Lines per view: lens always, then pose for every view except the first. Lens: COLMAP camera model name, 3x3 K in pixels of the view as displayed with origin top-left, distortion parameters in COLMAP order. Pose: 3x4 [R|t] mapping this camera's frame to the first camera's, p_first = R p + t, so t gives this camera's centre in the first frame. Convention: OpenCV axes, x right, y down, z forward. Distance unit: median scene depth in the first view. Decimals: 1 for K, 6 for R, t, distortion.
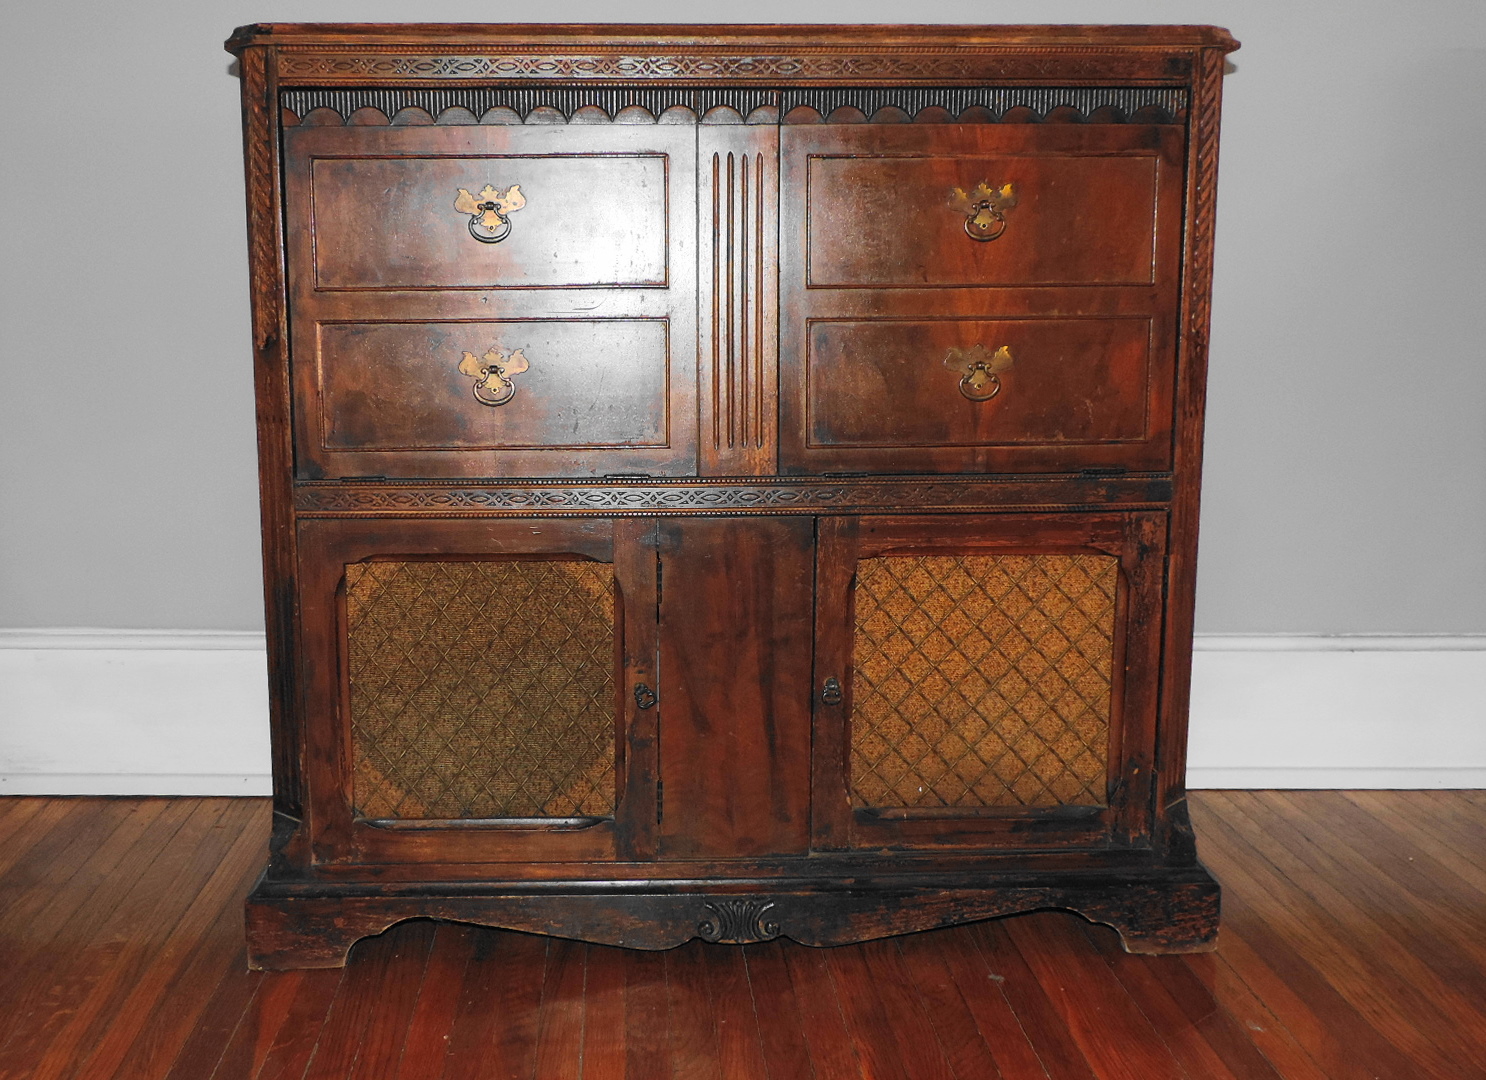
lens RADIAL K [[1821.9, 0, 667.9], [0, 1821.9, 595.5], [0, 0, 1]] dist [-0.003534, 0.024344]
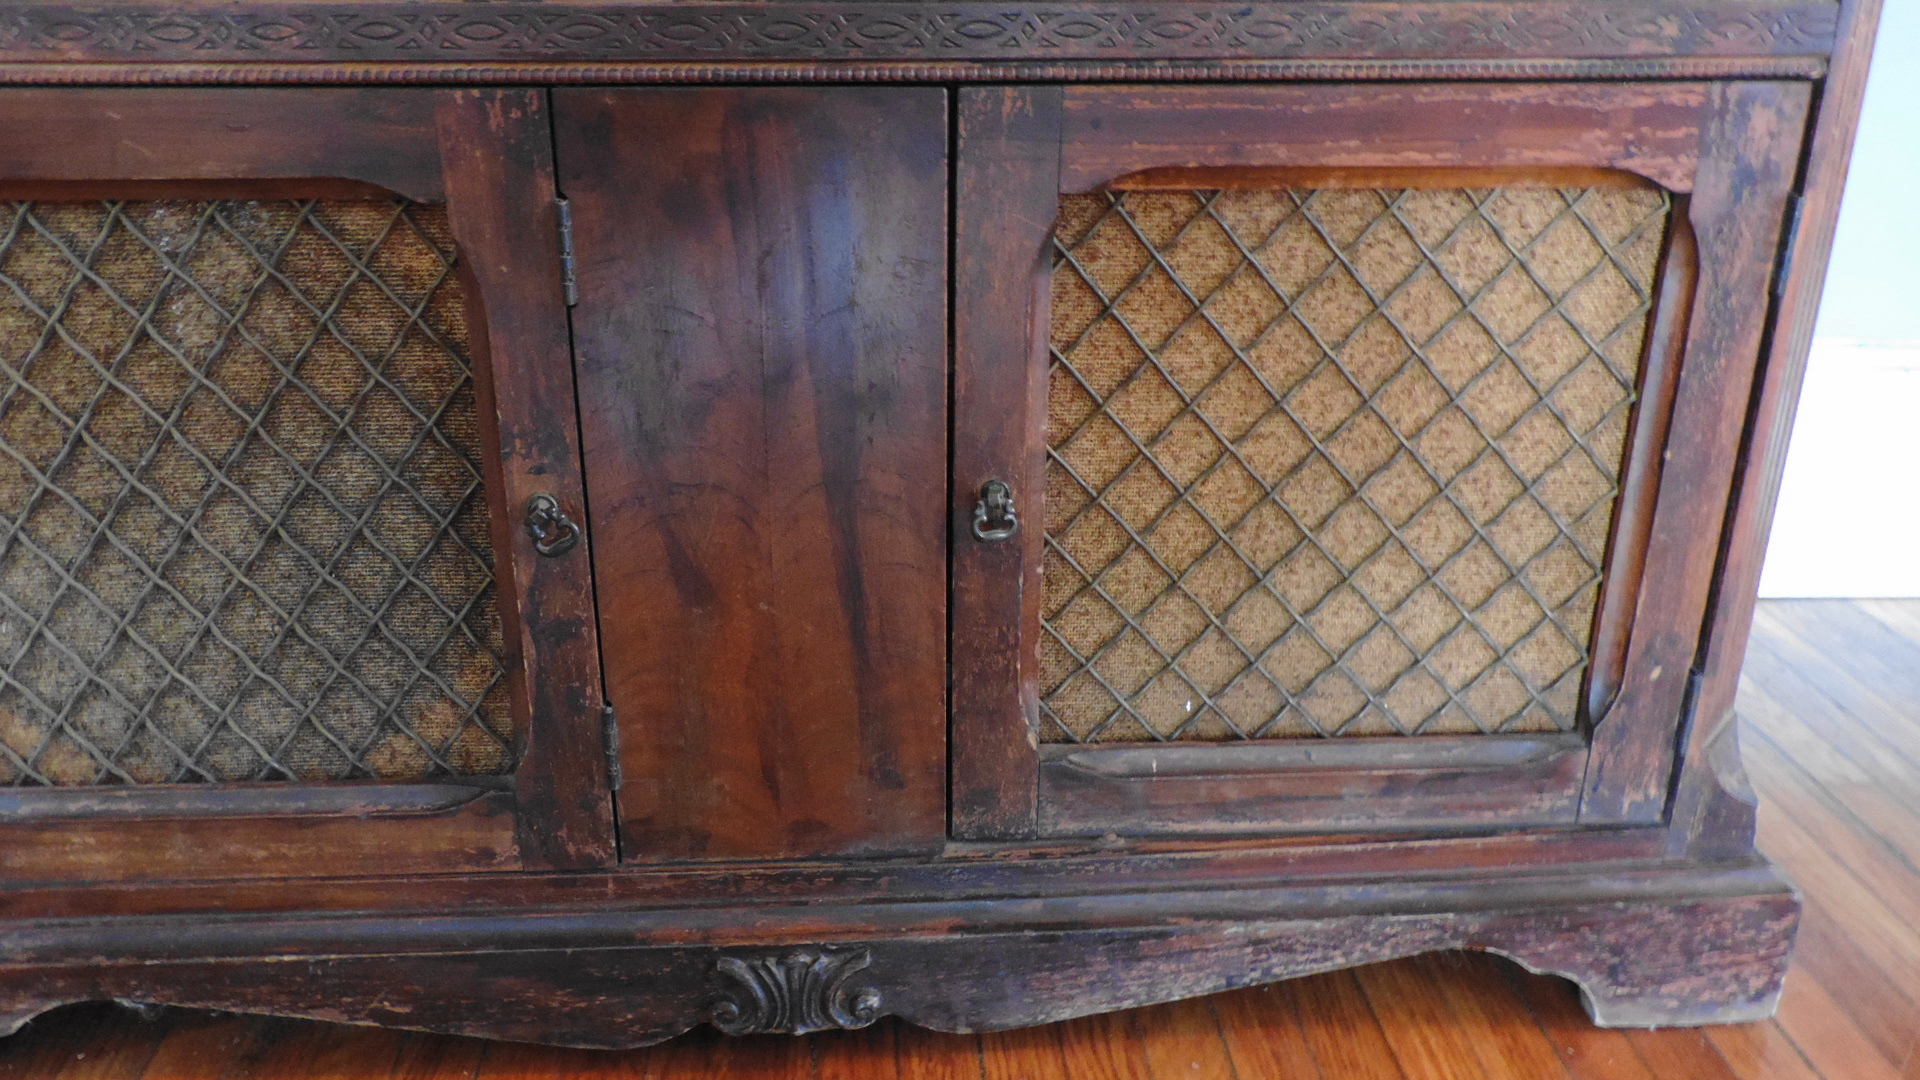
lens RADIAL K [[1536.6, 0, 960.0], [0, 1536.6, 540.0], [0, 0, 1]] dist [-0.021322, -0.003409]
pose [[0.999444, -0.005832, 0.032840, 0.069027], [-0.000565, 0.981491, 0.191509, -0.010353], [-0.033349, -0.191421, 0.980941, 0.633841]]
